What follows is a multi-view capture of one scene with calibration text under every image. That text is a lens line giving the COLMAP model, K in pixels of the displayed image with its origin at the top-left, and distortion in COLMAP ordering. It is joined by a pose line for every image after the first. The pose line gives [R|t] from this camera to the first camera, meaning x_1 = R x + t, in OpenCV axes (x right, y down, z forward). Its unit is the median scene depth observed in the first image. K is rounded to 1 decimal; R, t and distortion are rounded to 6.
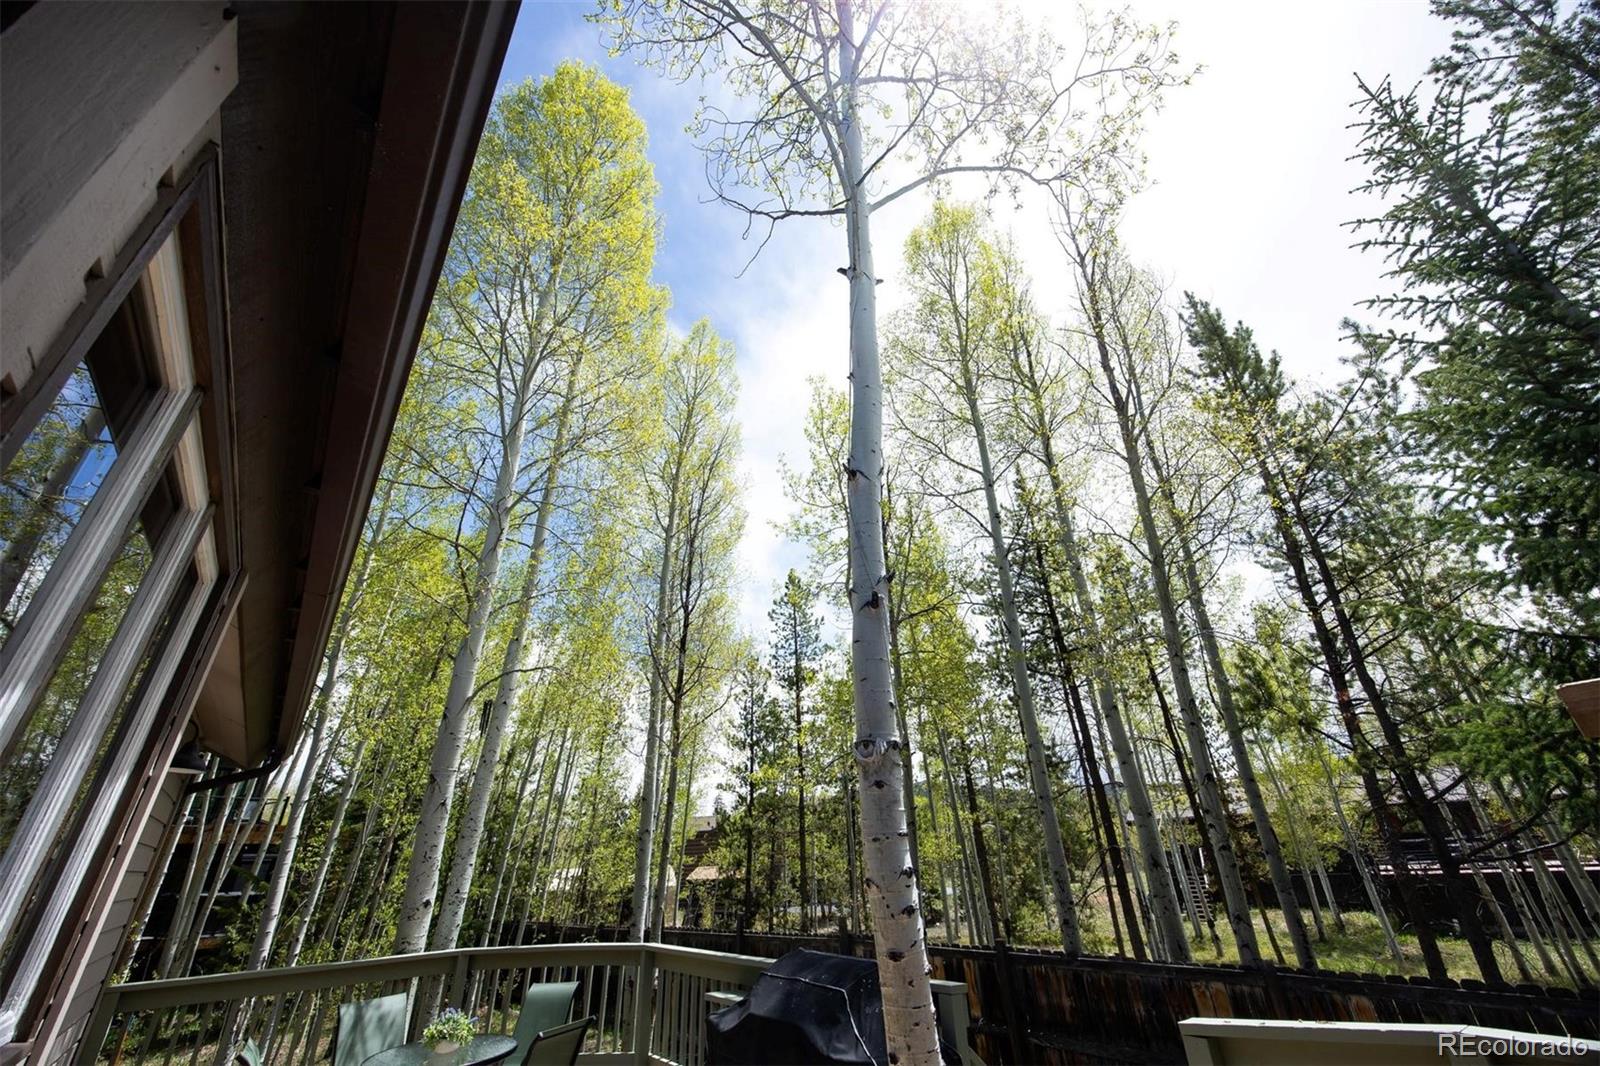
lens RADIAL K [[607.3, 0, 797.0], [0, 607.3, 536.0], [0, 0, 1]] dist [-0.000819, 0.000461]
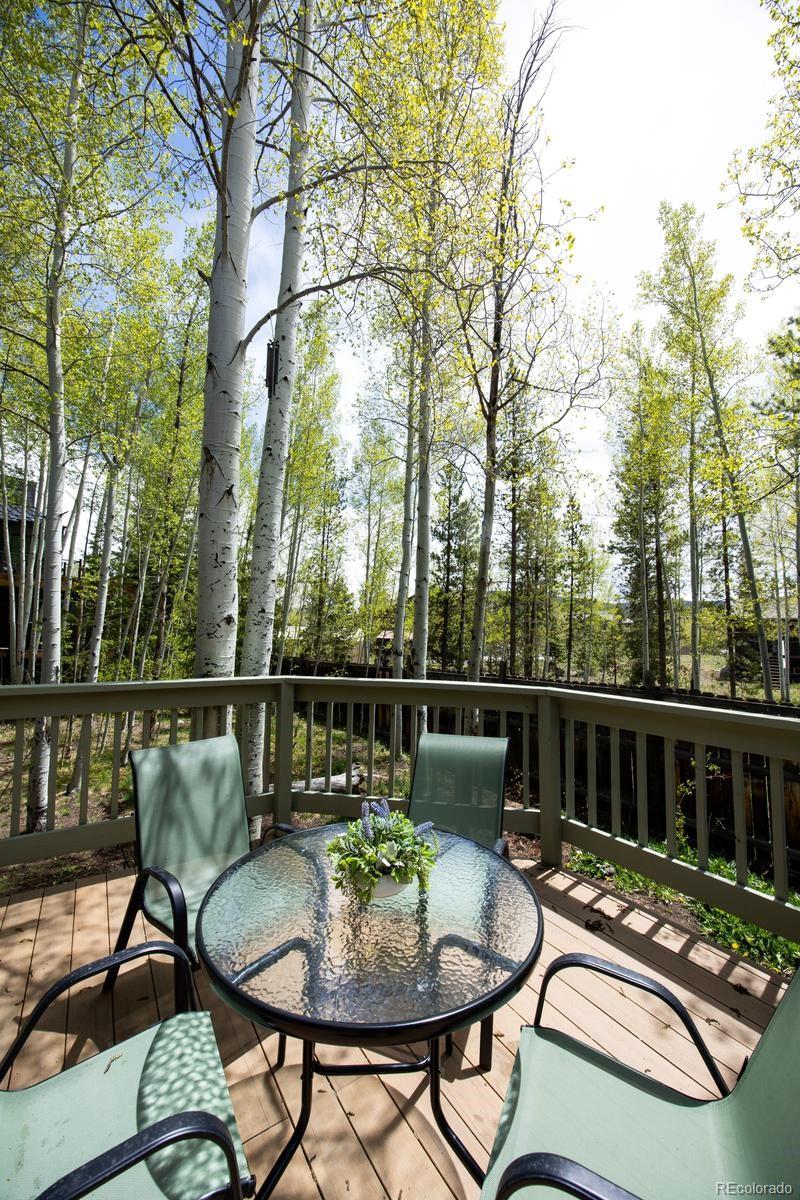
lens RADIAL K [[455.5, 0, 400.5], [0, 455.5, 597.6], [0, 0, 1]] dist [-0.000819, 0.000461]
pose [[0.996687, 0.052720, -0.061933, -0.201118], [-0.023477, 0.915542, 0.401536, 0.193023], [0.077872, -0.398752, 0.913747, 0.285829]]
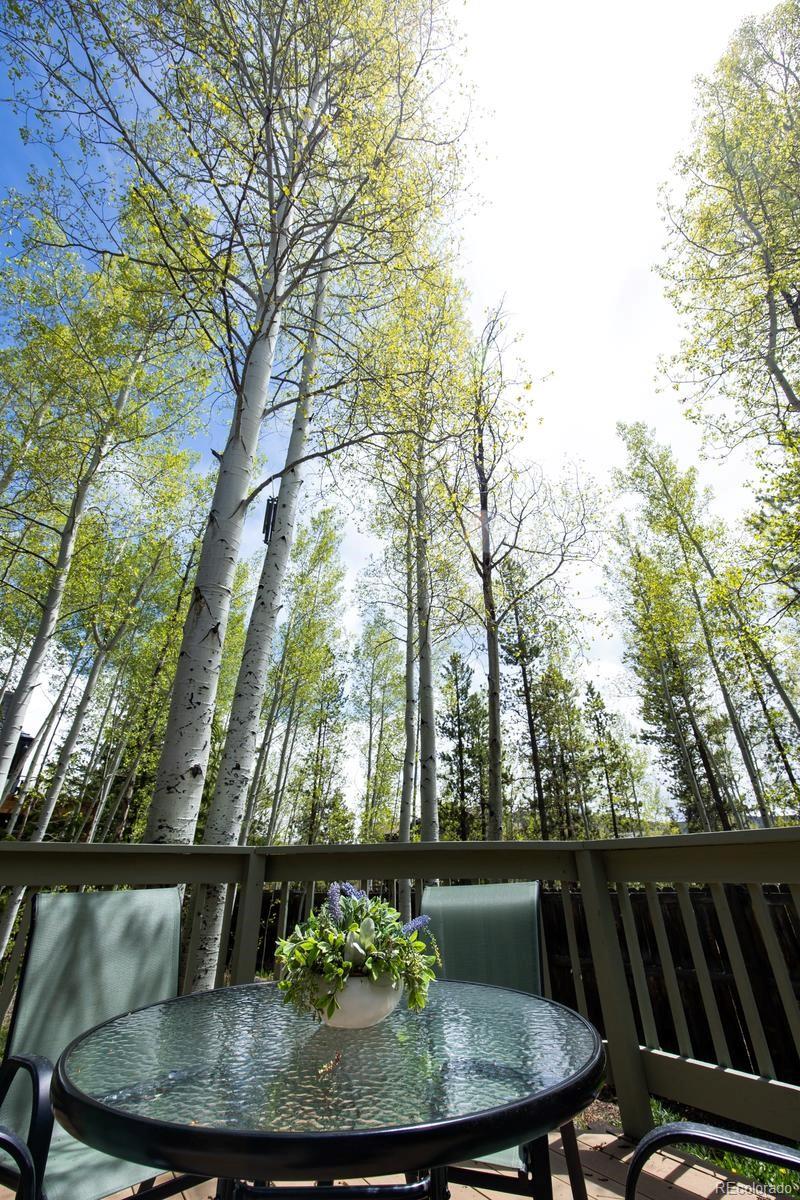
lens RADIAL K [[495.2, 0, 400.0], [0, 495.2, 600.0], [0, 0, 1]] dist [0.002022, 0.000564]
pose [[0.996445, -0.011845, -0.083406, -0.193864], [0.010769, 0.999853, -0.013340, 0.236954], [0.083552, 0.012394, 0.996426, 0.278219]]
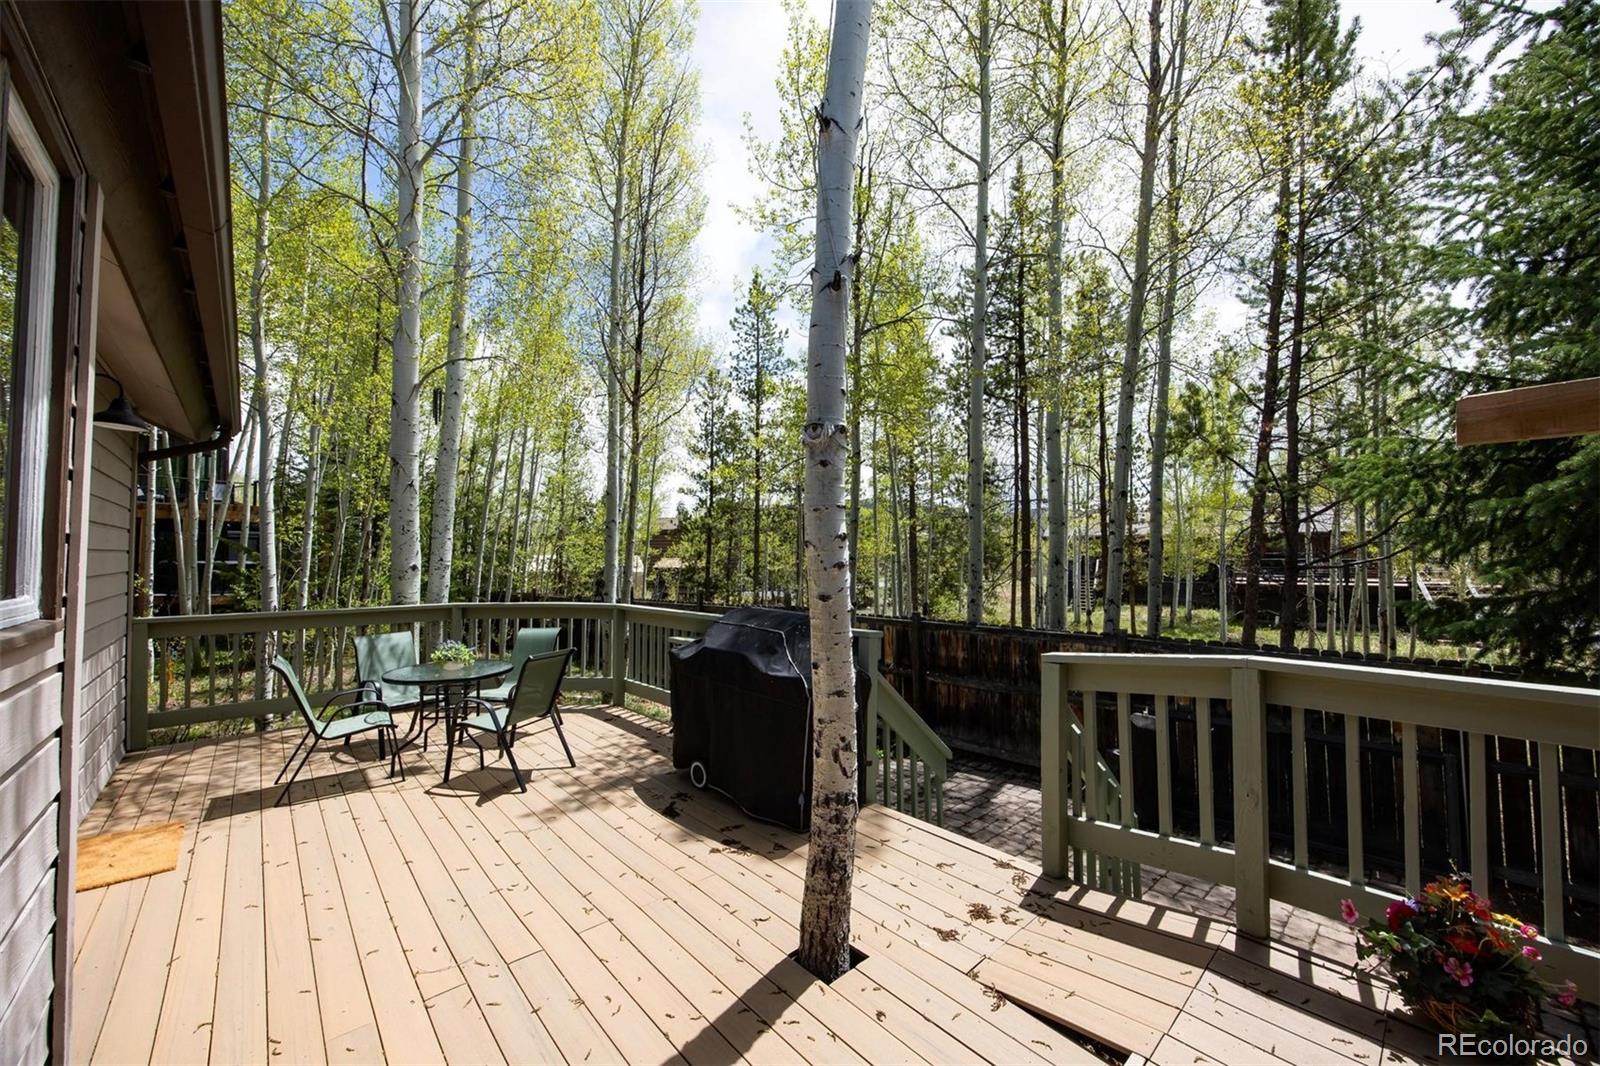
lens RADIAL K [[607.3, 0, 797.0], [0, 607.3, 536.0], [0, 0, 1]] dist [-0.000819, 0.000461]
pose [[0.996620, 0.039404, 0.072083, 0.003280], [-0.067002, 0.897598, 0.435693, 0.012409], [-0.047533, -0.439050, 0.897204, -0.002240]]
